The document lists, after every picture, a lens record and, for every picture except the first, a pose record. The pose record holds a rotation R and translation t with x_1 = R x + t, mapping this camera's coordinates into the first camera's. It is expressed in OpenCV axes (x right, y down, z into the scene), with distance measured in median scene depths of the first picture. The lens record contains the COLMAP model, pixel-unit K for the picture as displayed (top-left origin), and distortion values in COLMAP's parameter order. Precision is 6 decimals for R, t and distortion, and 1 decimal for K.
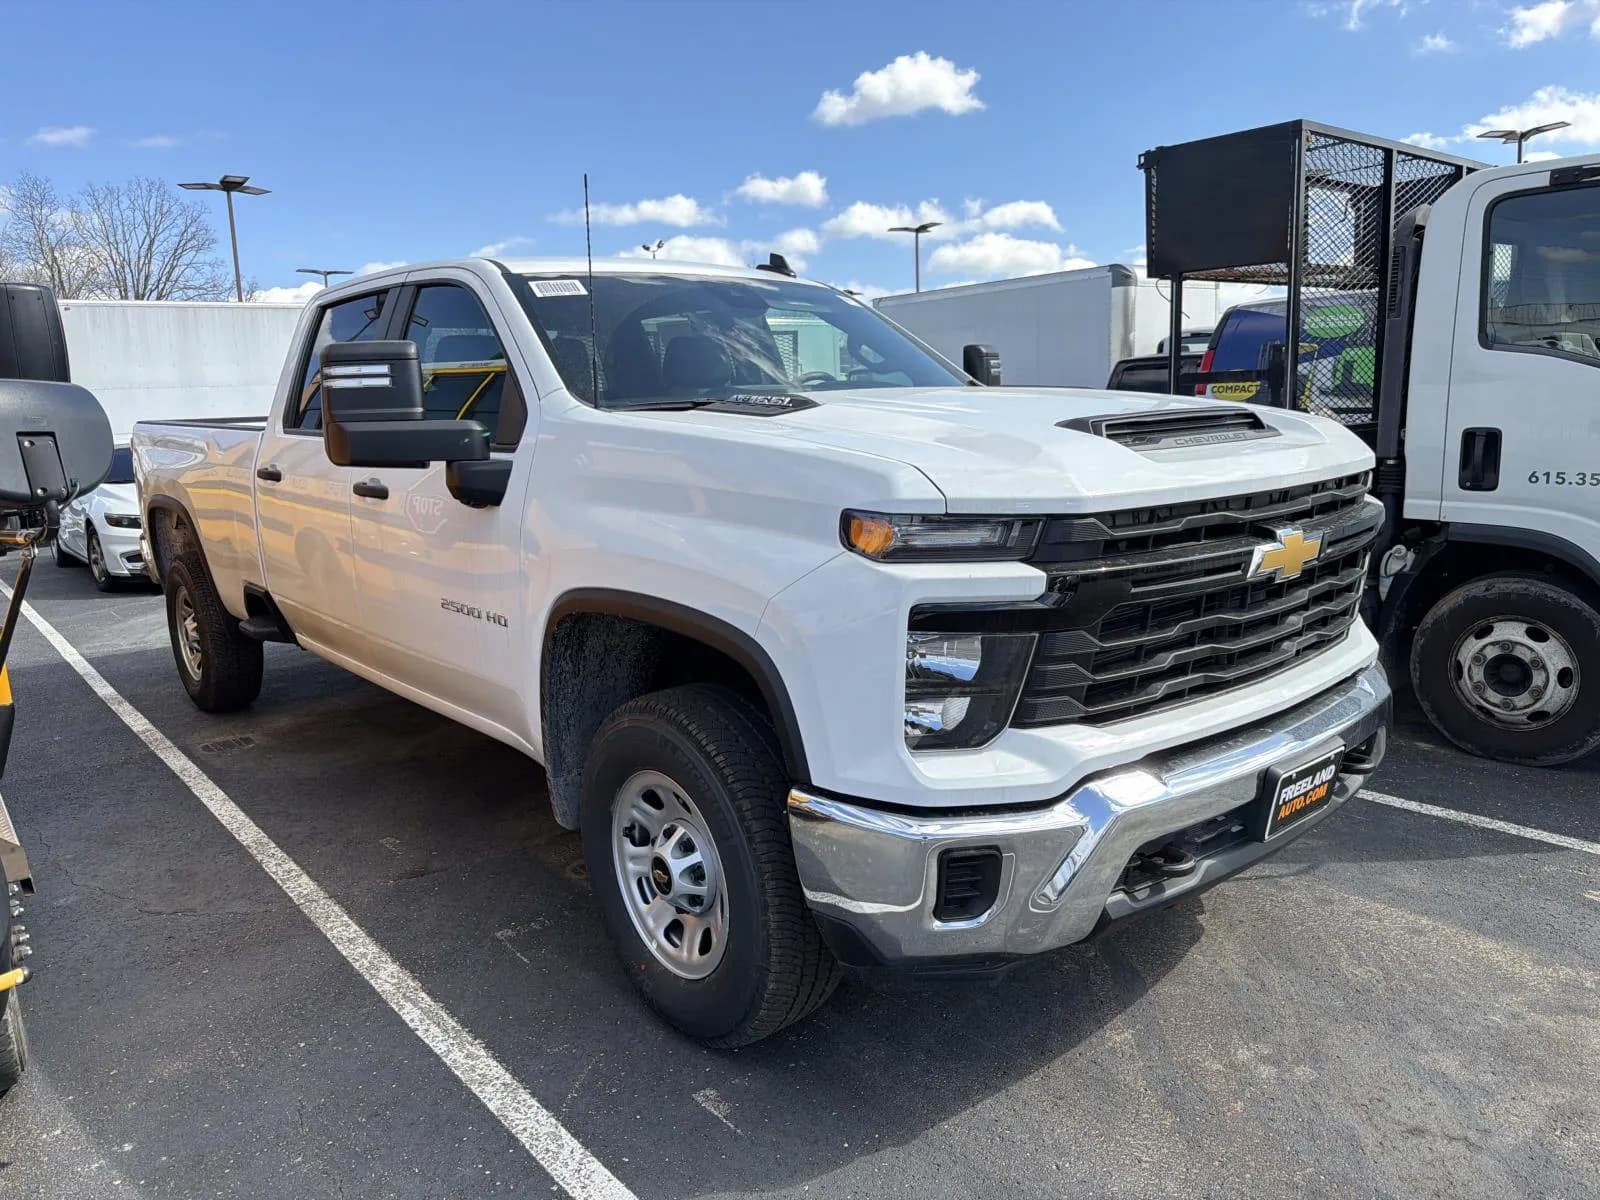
lens RADIAL K [[1188.6, 0, 799.6], [0, 1188.6, 630.1], [0, 0, 1]] dist [0.003250, -0.000621]
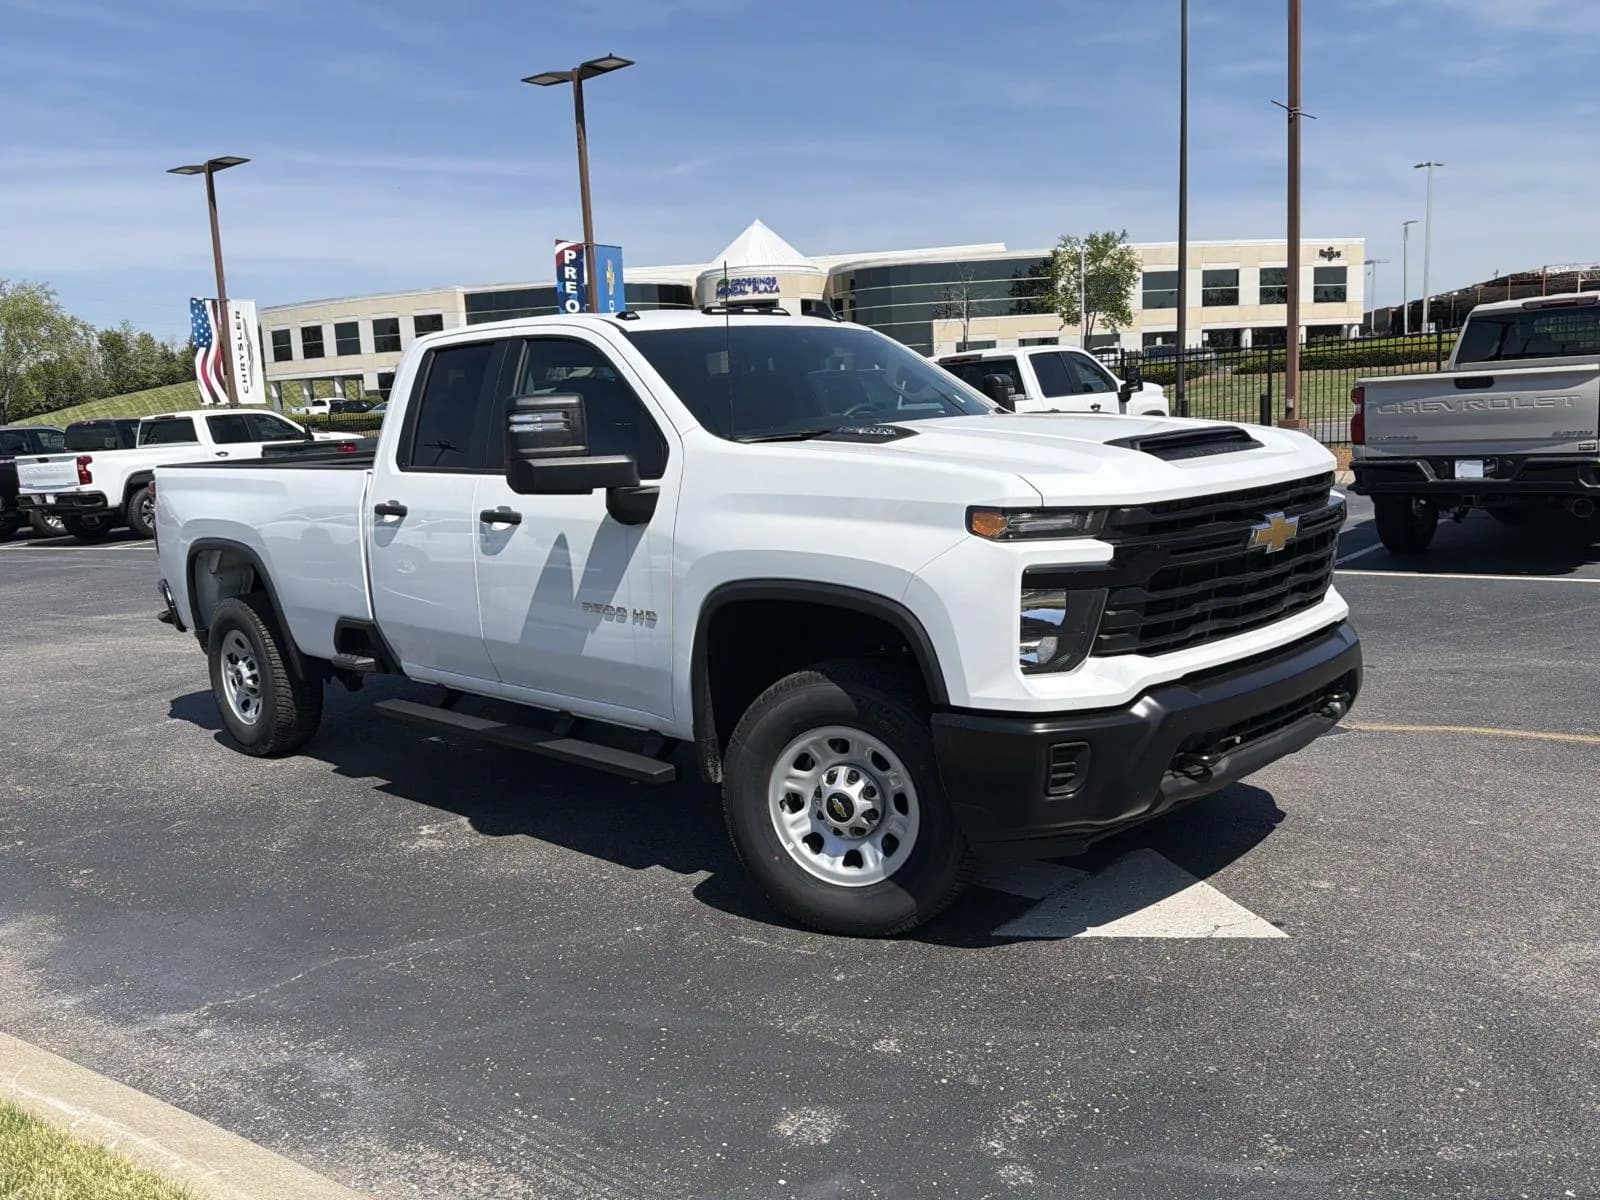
lens RADIAL K [[1370.1, 0, 796.4], [0, 1370.1, 632.8], [0, 0, 1]] dist [0.007512, -0.000170]
pose [[0.997639, -0.038215, 0.057061, -0.234209], [0.040447, 0.998441, -0.038472, 0.090687], [-0.055502, 0.040689, 0.997629, -0.541684]]
